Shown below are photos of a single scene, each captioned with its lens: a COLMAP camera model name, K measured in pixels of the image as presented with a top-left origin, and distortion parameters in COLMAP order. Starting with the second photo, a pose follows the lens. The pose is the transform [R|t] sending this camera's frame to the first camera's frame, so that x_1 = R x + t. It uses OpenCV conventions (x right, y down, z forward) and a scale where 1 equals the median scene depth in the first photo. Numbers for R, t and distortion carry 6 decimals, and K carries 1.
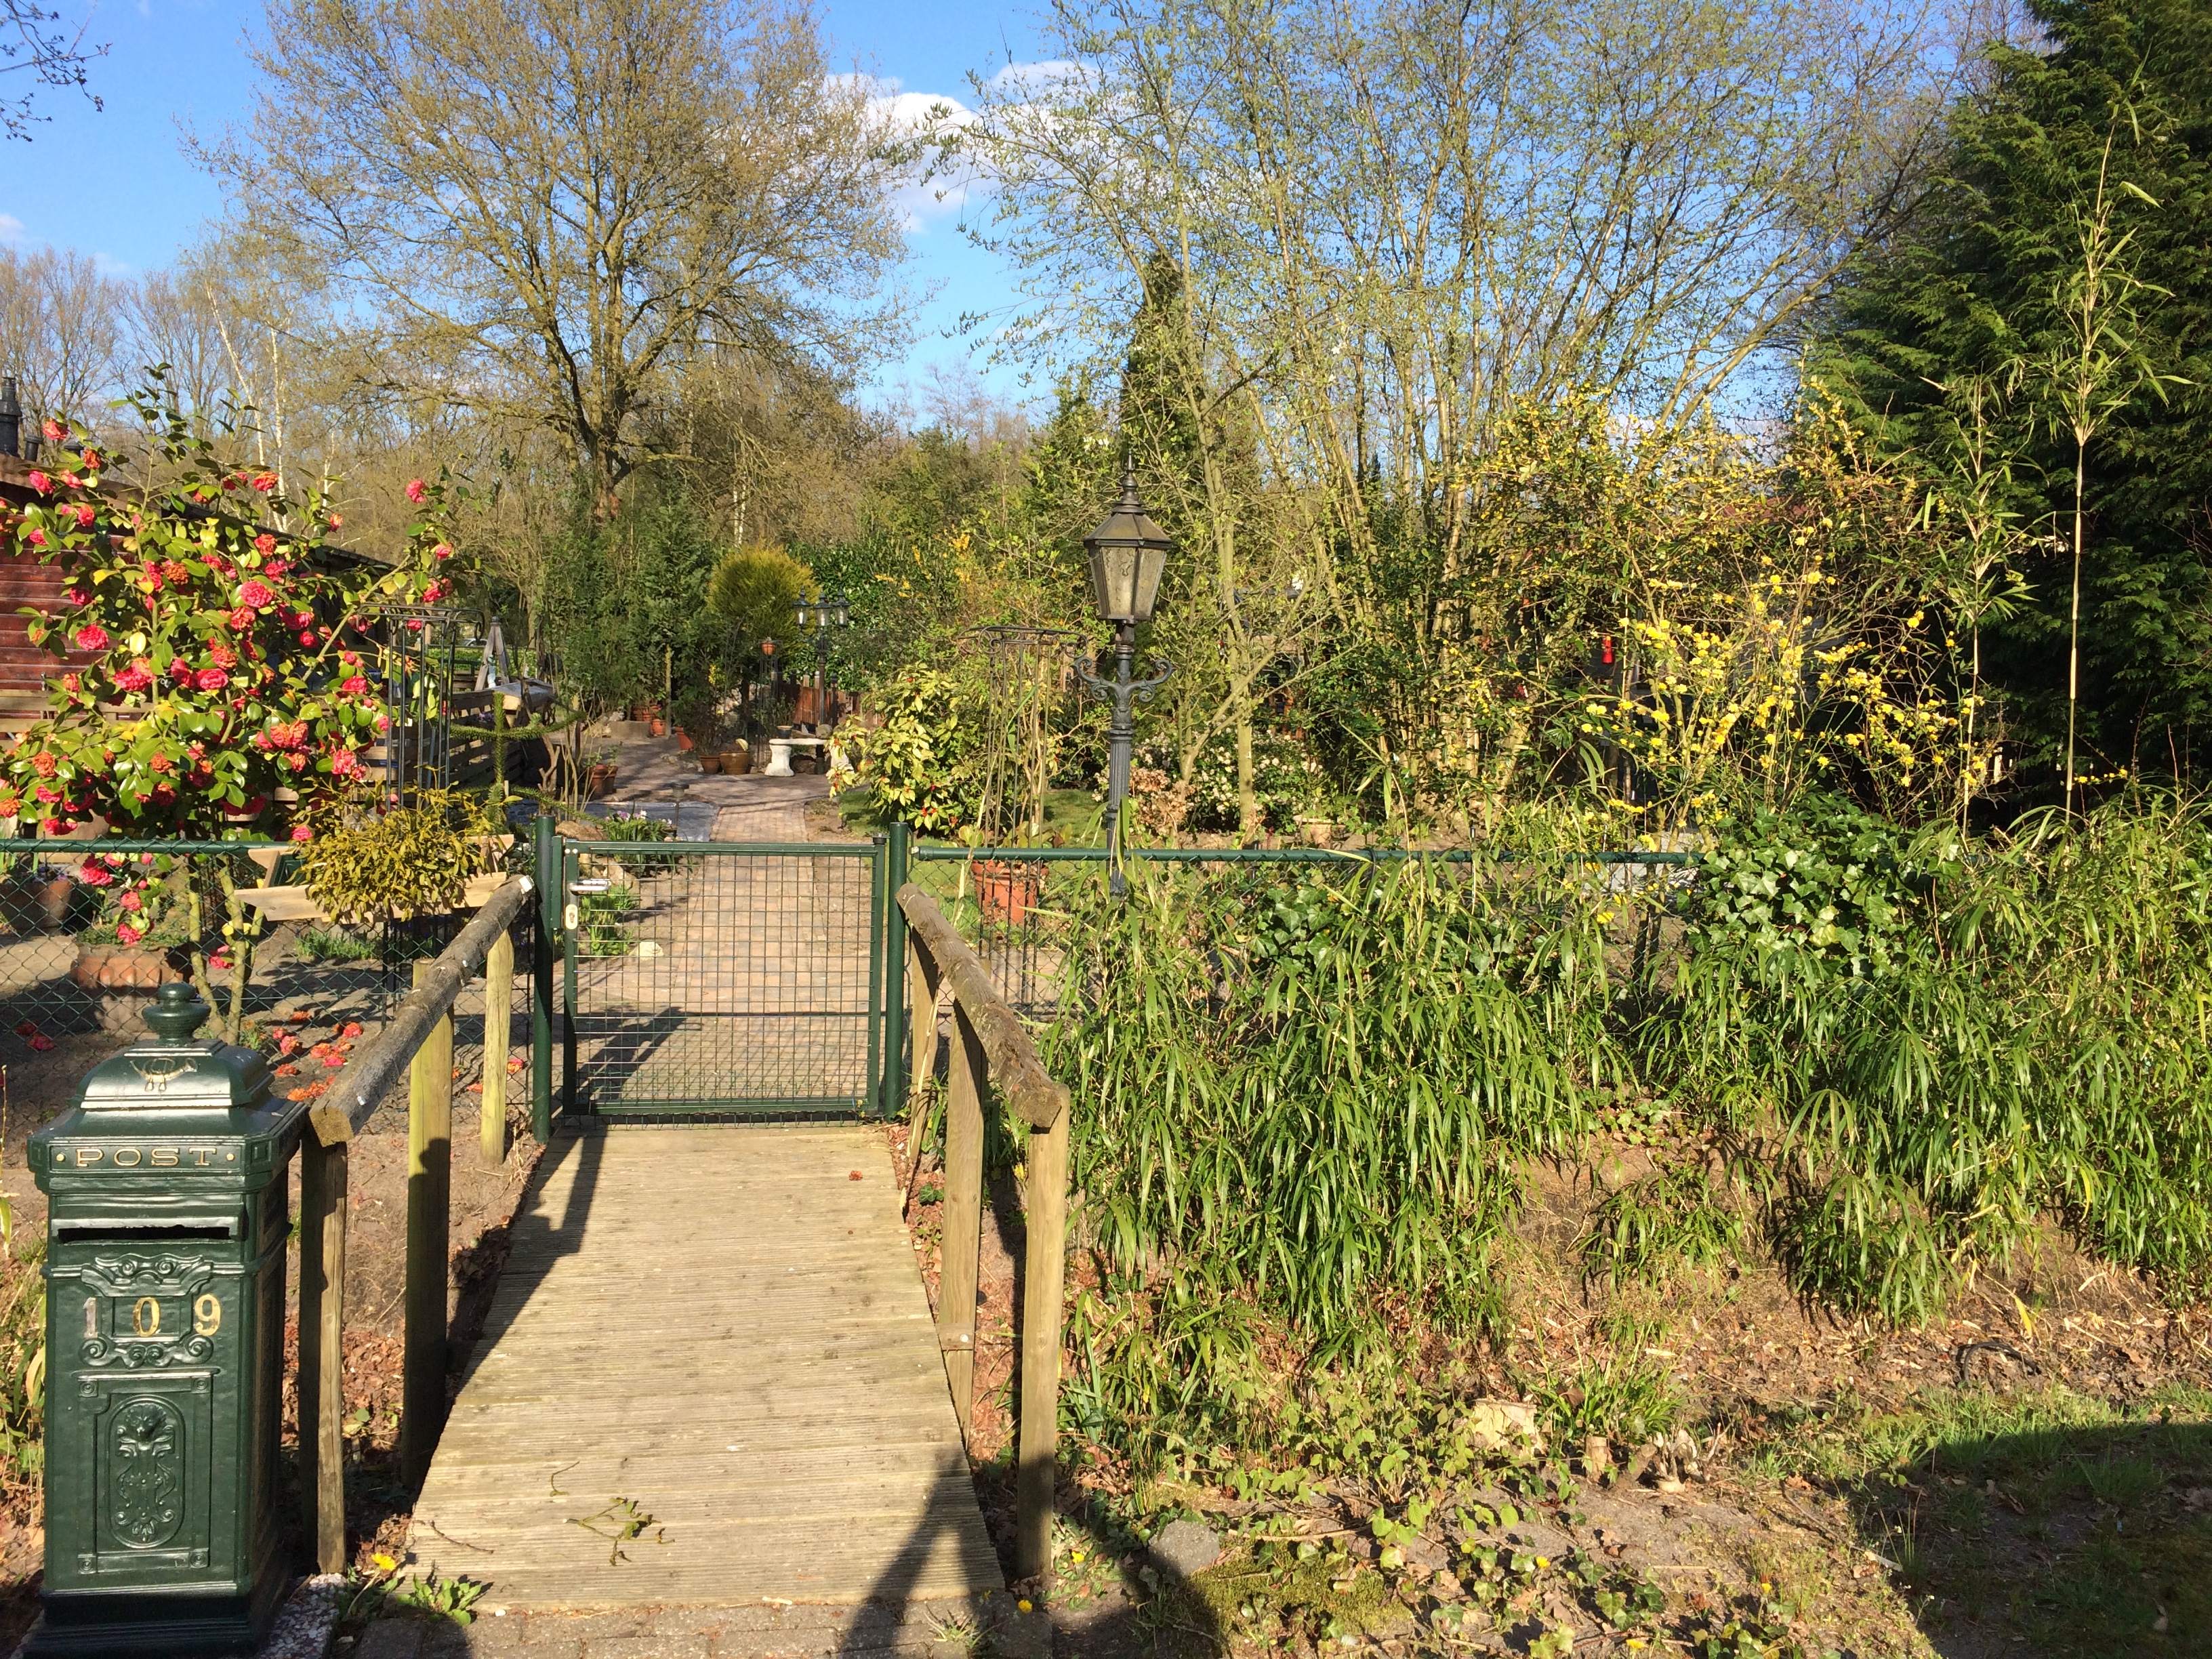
lens RADIAL K [[1883.7, 0, 1109.0], [0, 1883.7, 802.7], [0, 0, 1]] dist [0.090248, -0.134129]
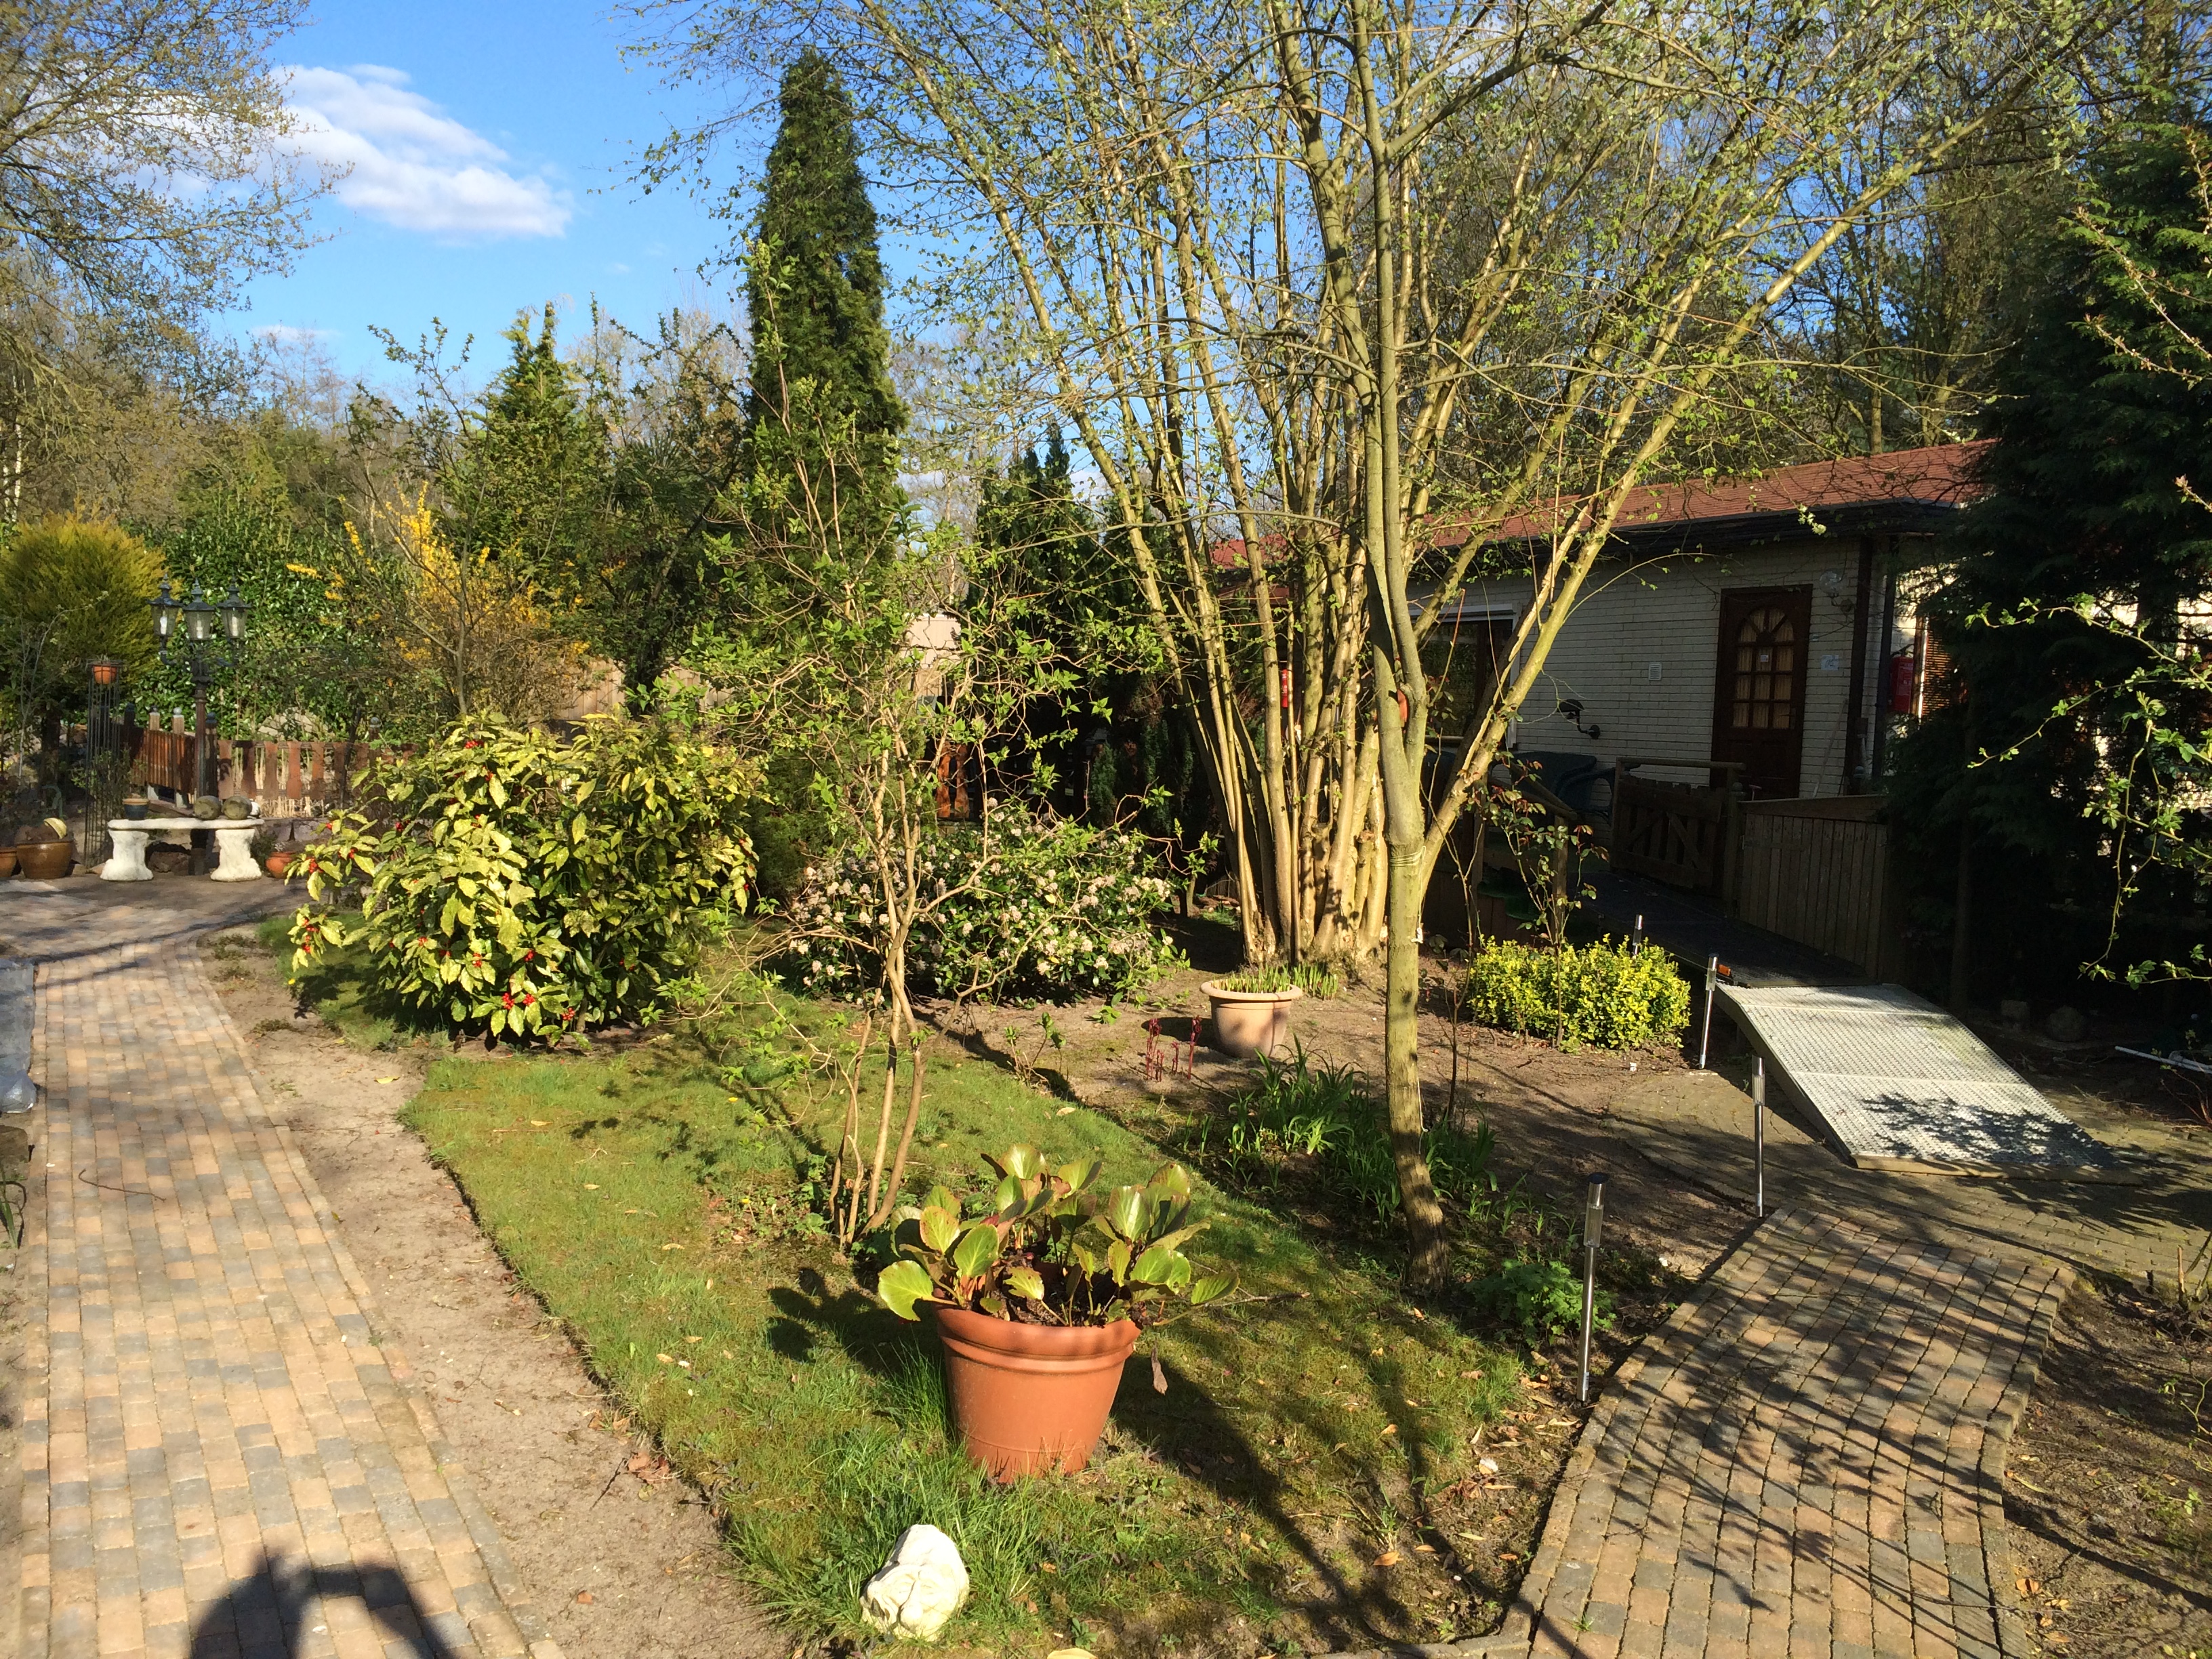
lens RADIAL K [[1883.7, 0, 1109.0], [0, 1883.7, 802.7], [0, 0, 1]] dist [0.090248, -0.134129]
pose [[0.945409, -0.013720, 0.325598, -0.110923], [0.017800, 0.999796, -0.009556, -0.041511], [-0.325400, 0.014830, 0.945460, 0.454439]]
